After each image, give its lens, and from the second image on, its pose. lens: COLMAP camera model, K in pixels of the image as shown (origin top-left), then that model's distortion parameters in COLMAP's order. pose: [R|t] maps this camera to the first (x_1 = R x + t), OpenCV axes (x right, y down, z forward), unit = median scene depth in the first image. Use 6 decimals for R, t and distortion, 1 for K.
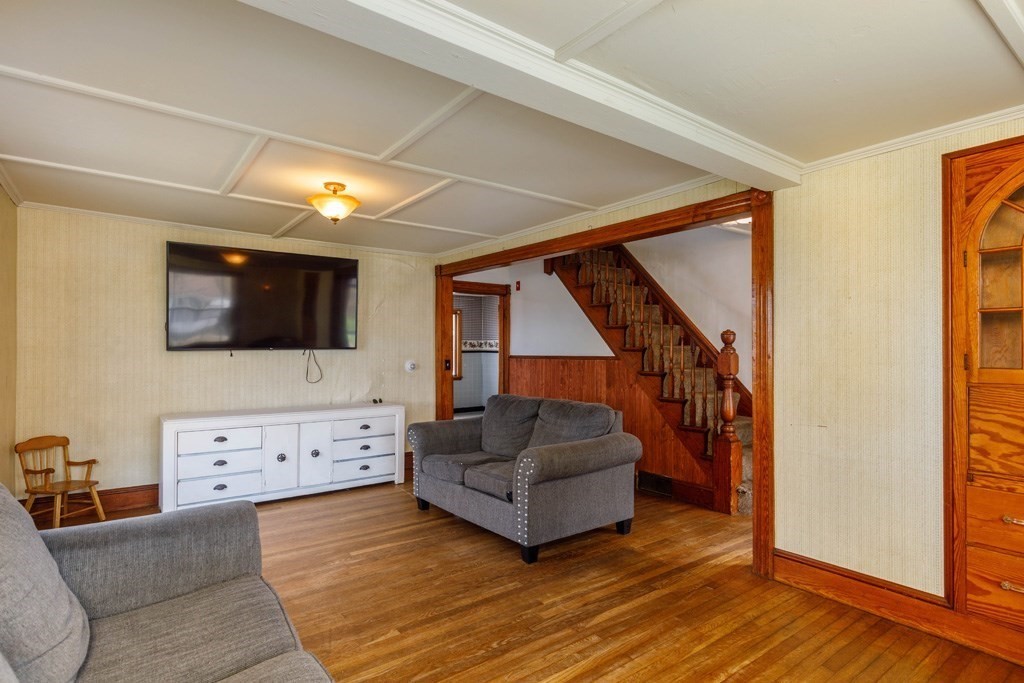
lens RADIAL K [[525.8, 0, 522.9], [0, 525.8, 344.9], [0, 0, 1]] dist [0.002368, 0.000297]
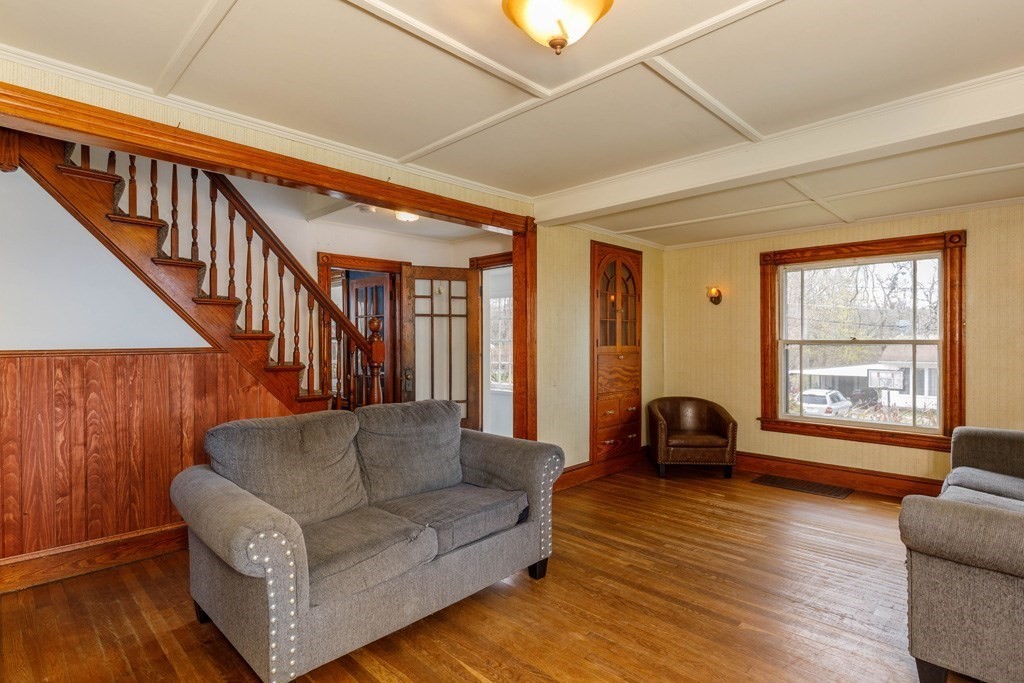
lens RADIAL K [[525.8, 0, 522.9], [0, 525.8, 344.9], [0, 0, 1]] dist [0.002368, 0.000297]
pose [[-0.149621, -0.007458, 0.988715, -1.020422], [-0.006578, 0.999957, 0.006547, 0.023776], [-0.988722, -0.005524, -0.149664, 1.392021]]
